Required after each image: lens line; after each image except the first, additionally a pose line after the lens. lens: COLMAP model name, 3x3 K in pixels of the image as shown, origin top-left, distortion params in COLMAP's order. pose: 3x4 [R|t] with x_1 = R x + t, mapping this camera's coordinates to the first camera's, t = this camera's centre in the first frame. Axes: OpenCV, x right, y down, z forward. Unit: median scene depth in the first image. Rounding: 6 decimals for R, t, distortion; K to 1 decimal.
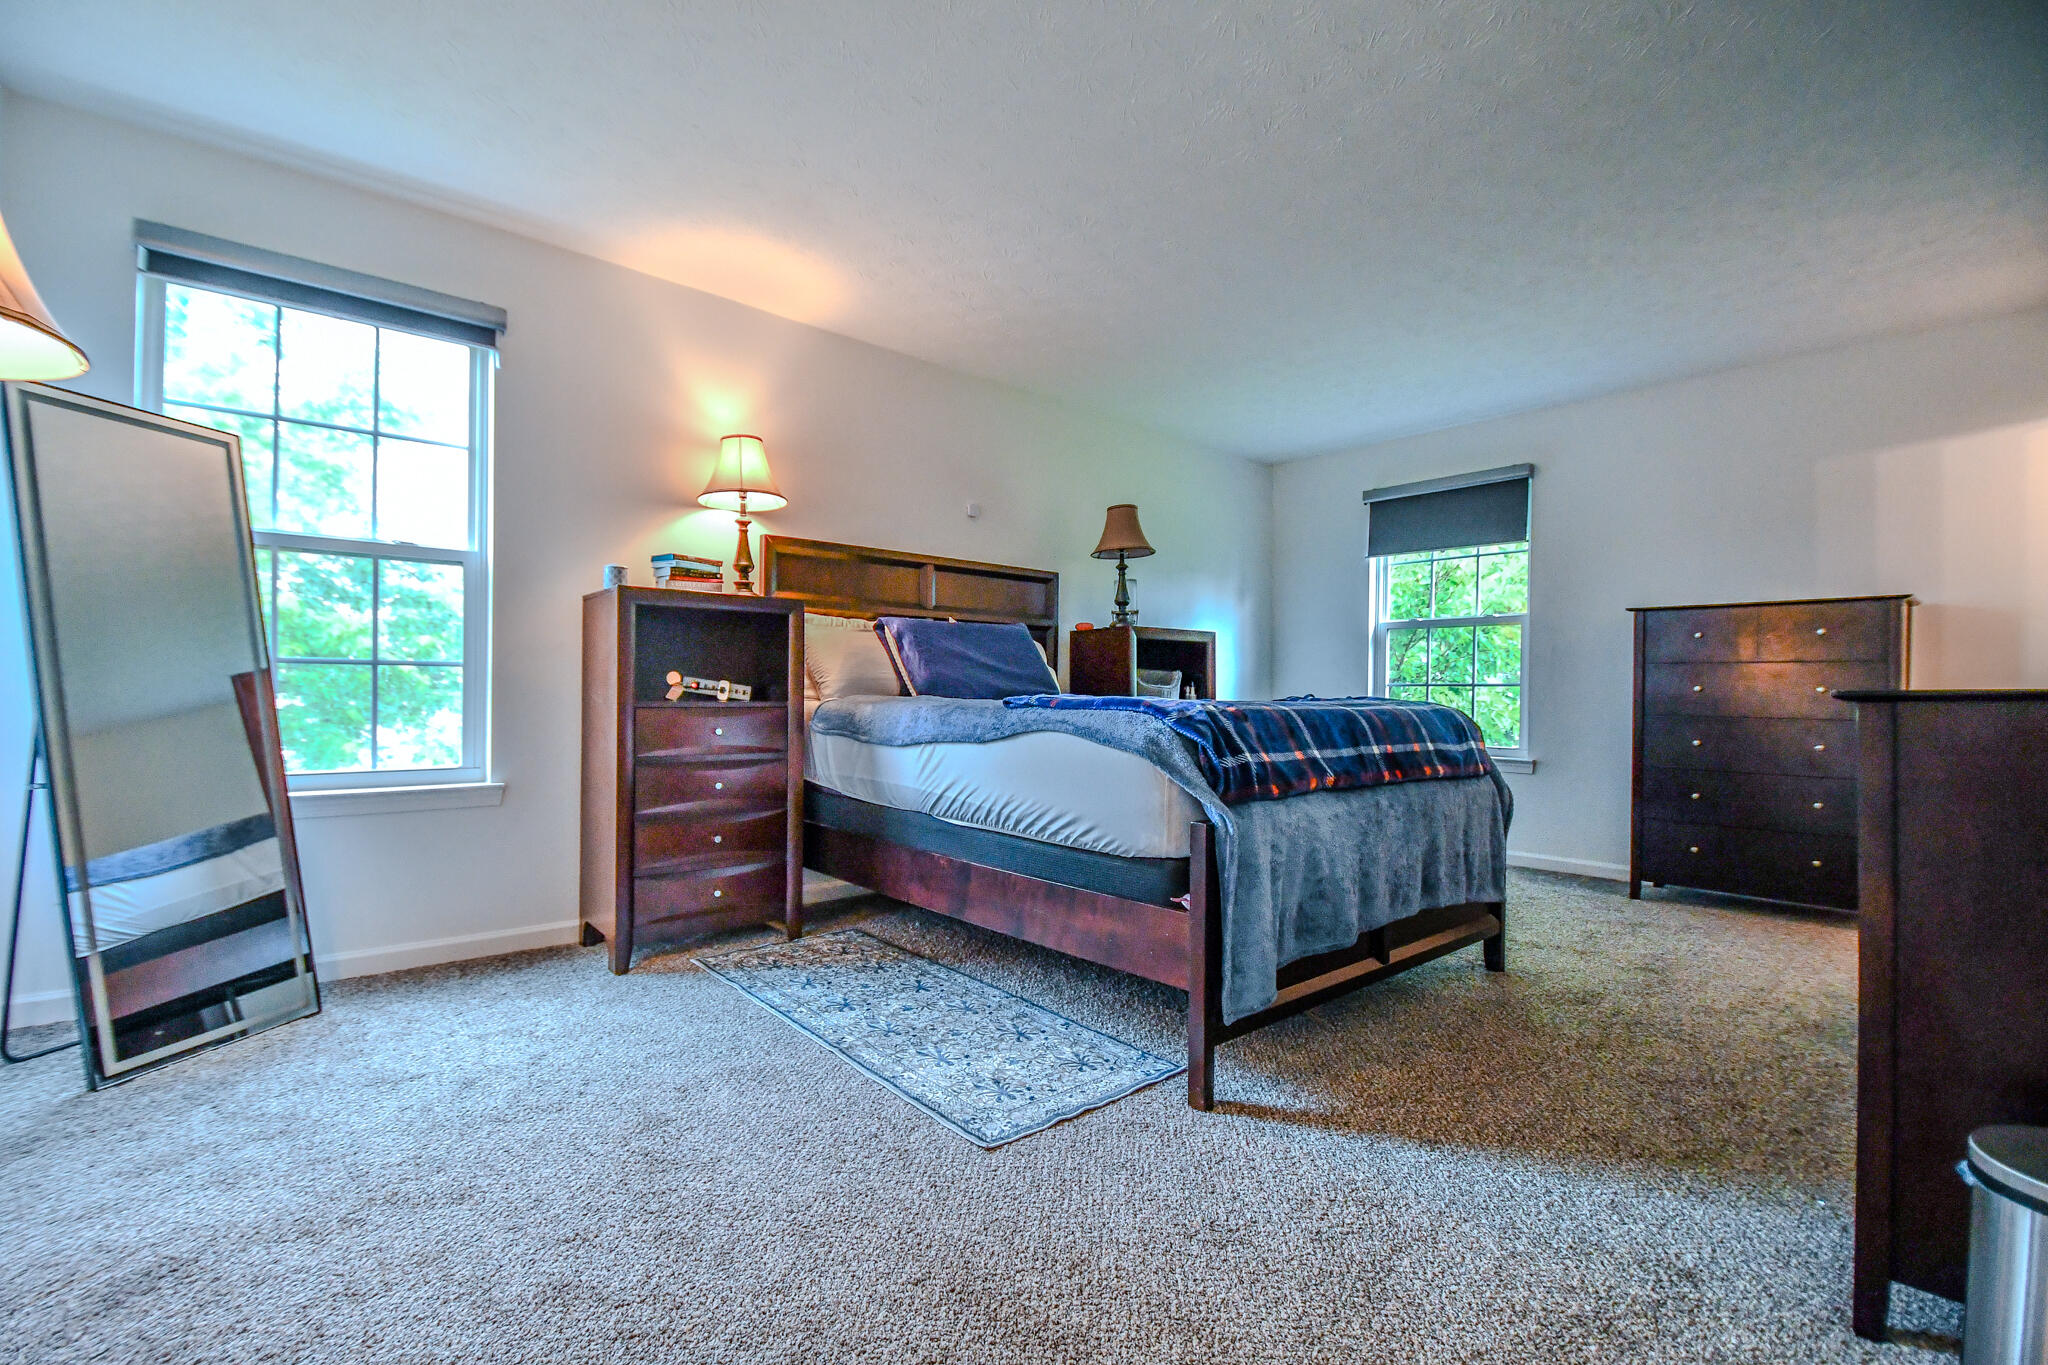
lens RADIAL K [[890.4, 0, 997.7], [0, 890.4, 698.9], [0, 0, 1]] dist [0.014703, -0.023256]
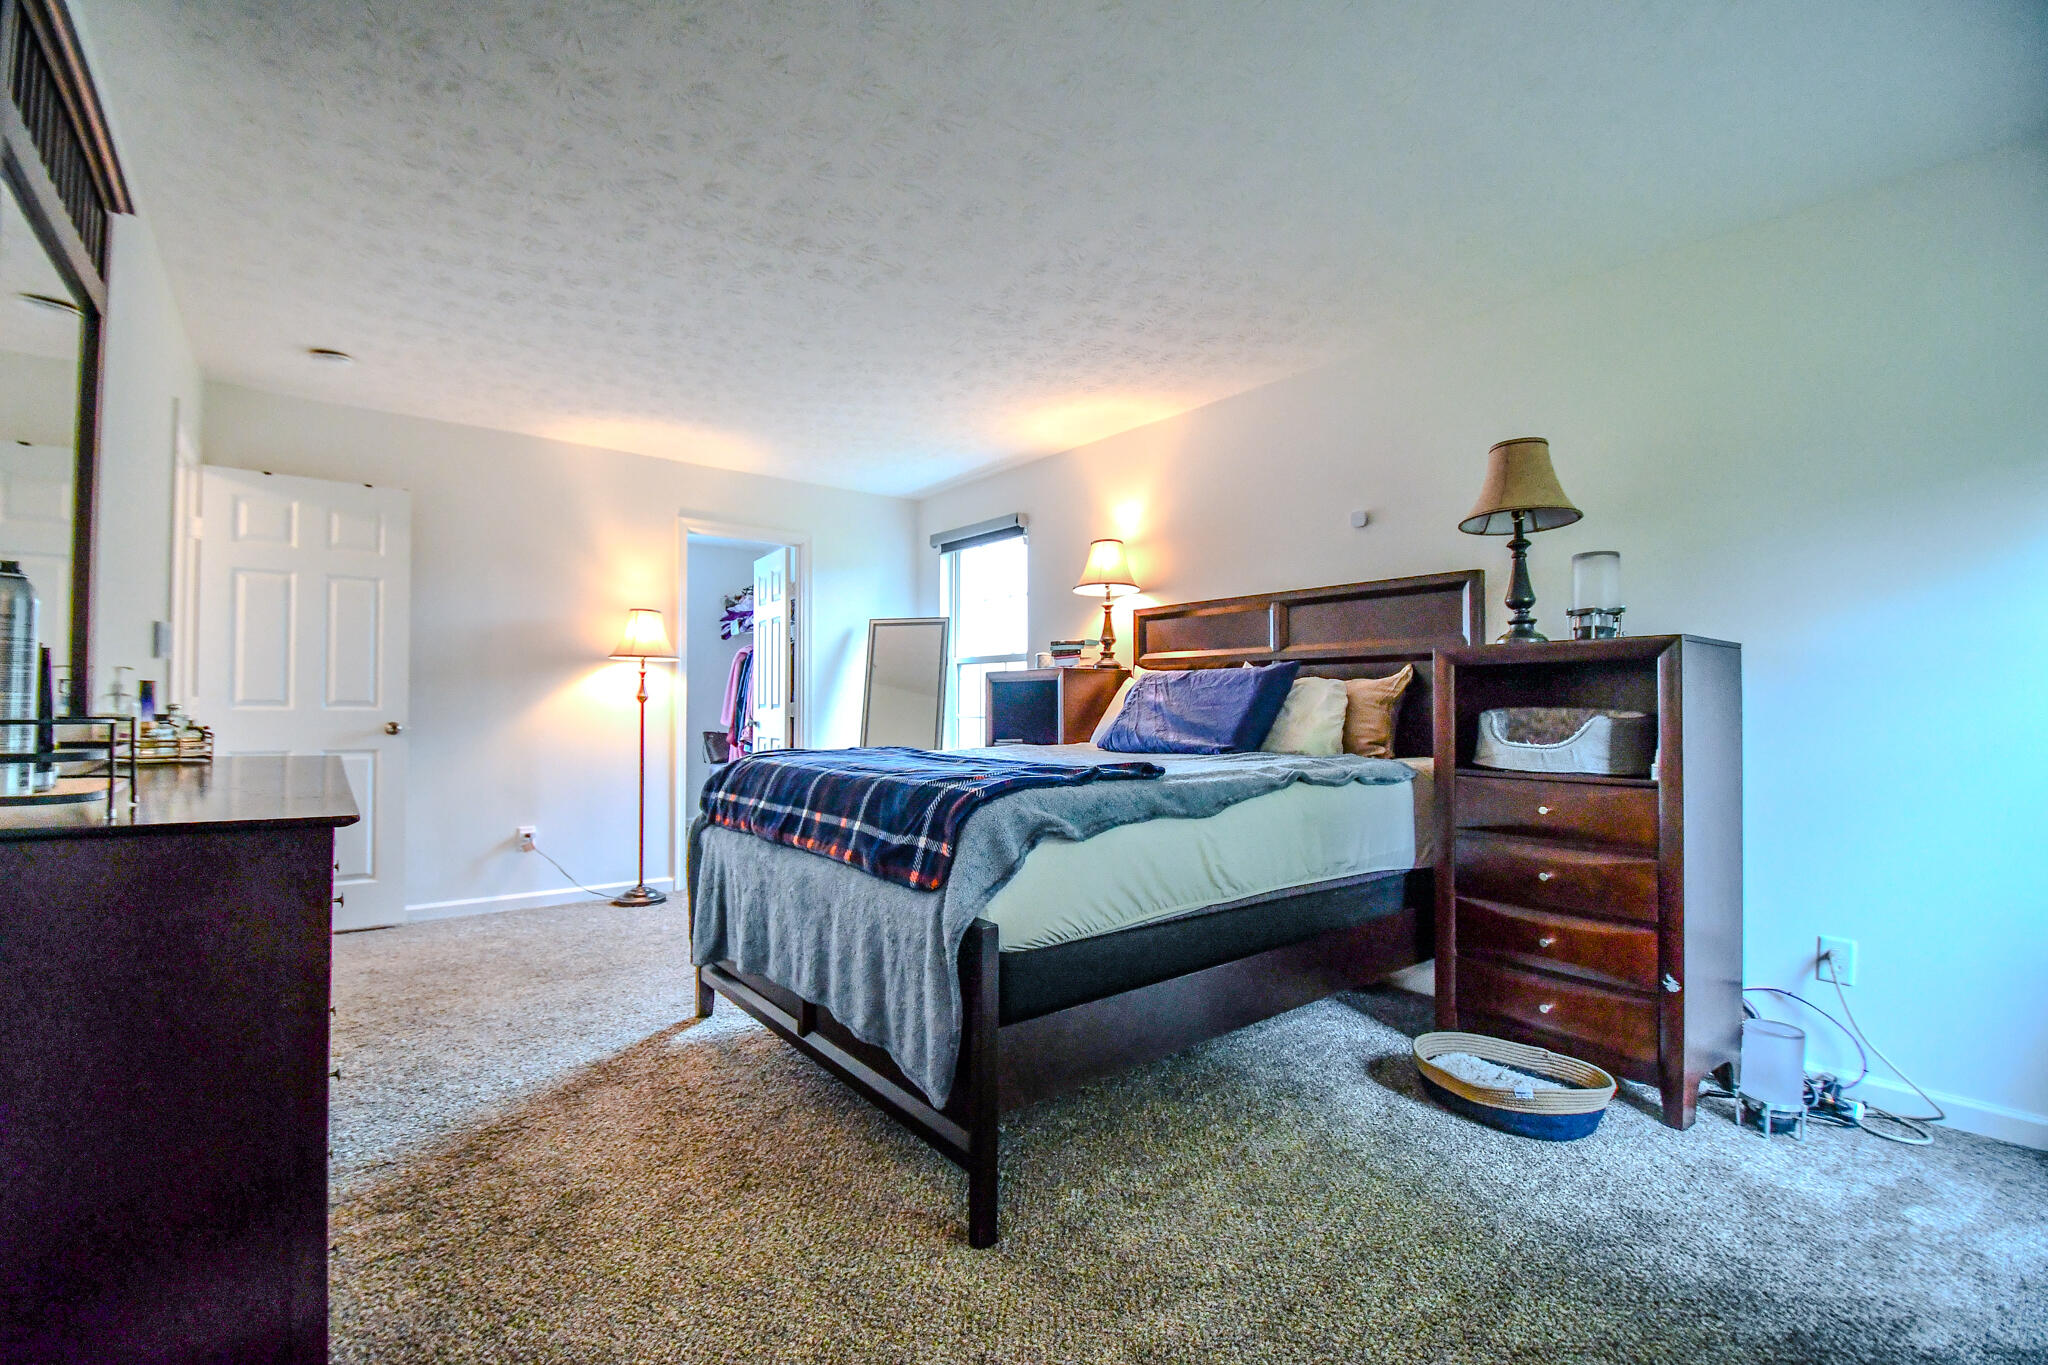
lens RADIAL K [[890.4, 0, 997.7], [0, 890.4, 698.9], [0, 0, 1]] dist [0.014703, -0.023256]
pose [[-0.042837, -0.016867, -0.998940, 1.164224], [-0.006151, 0.999843, -0.016619, -0.048327], [0.999063, 0.005432, -0.042934, 1.036839]]
